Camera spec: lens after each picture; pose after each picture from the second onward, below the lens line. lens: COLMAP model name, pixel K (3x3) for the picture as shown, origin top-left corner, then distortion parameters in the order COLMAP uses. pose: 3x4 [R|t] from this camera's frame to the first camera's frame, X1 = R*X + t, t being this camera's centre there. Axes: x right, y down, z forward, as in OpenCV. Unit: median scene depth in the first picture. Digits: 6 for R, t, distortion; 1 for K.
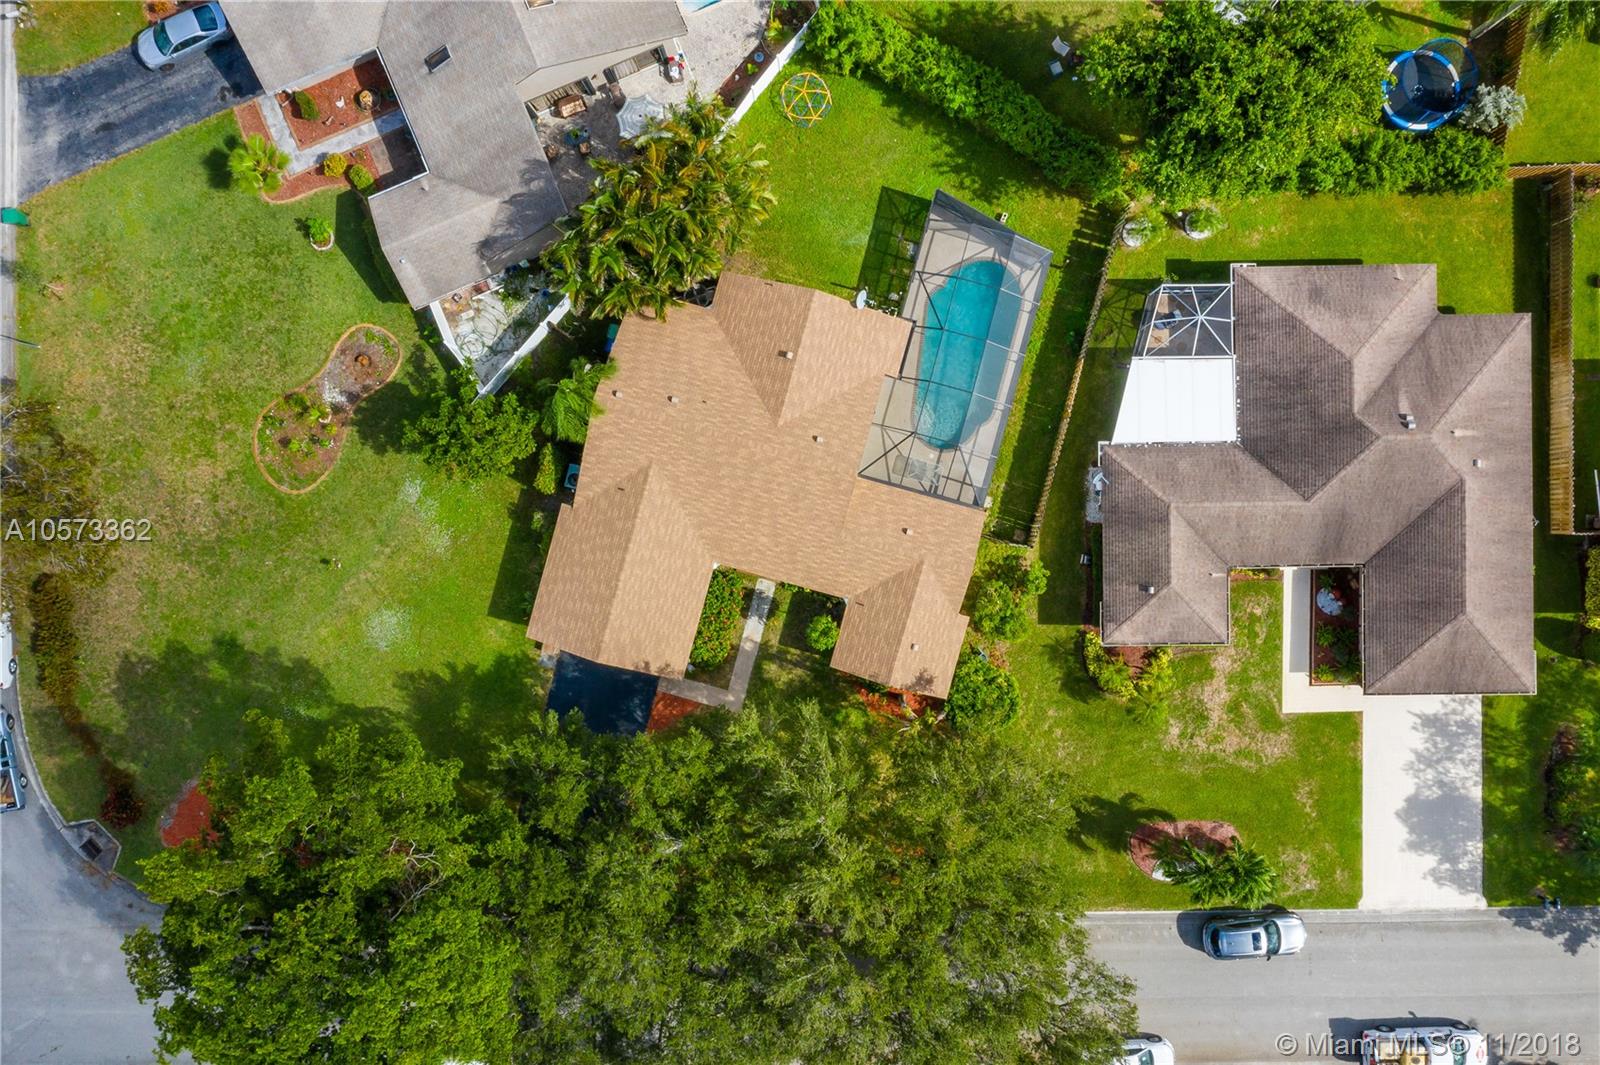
lens RADIAL K [[1276.5, 0, 800.0], [0, 1276.5, 532.5], [0, 0, 1]] dist [-0.005431, -0.000133]
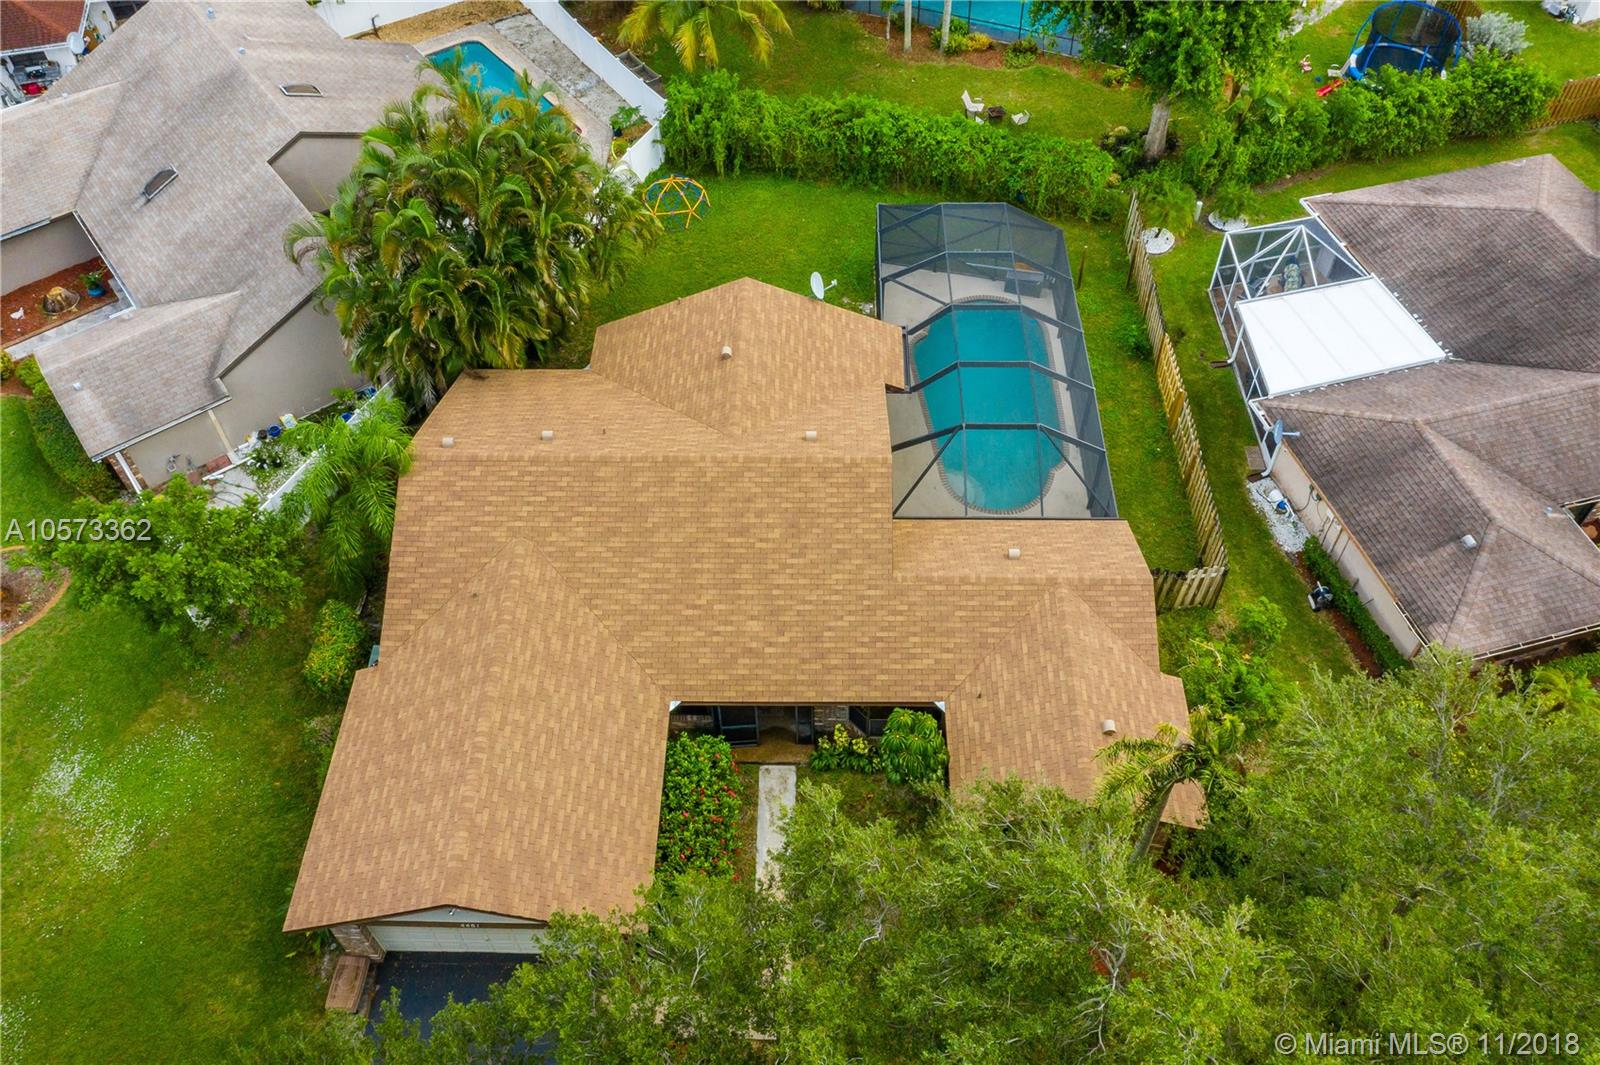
lens RADIAL K [[1276.5, 0, 800.0], [0, 1276.5, 532.5], [0, 0, 1]] dist [-0.005431, -0.000133]
pose [[0.968465, -0.183786, 0.168220, -0.087203], [0.249085, 0.729420, -0.637105, 0.301401], [-0.005612, 0.658915, 0.752196, 0.560059]]
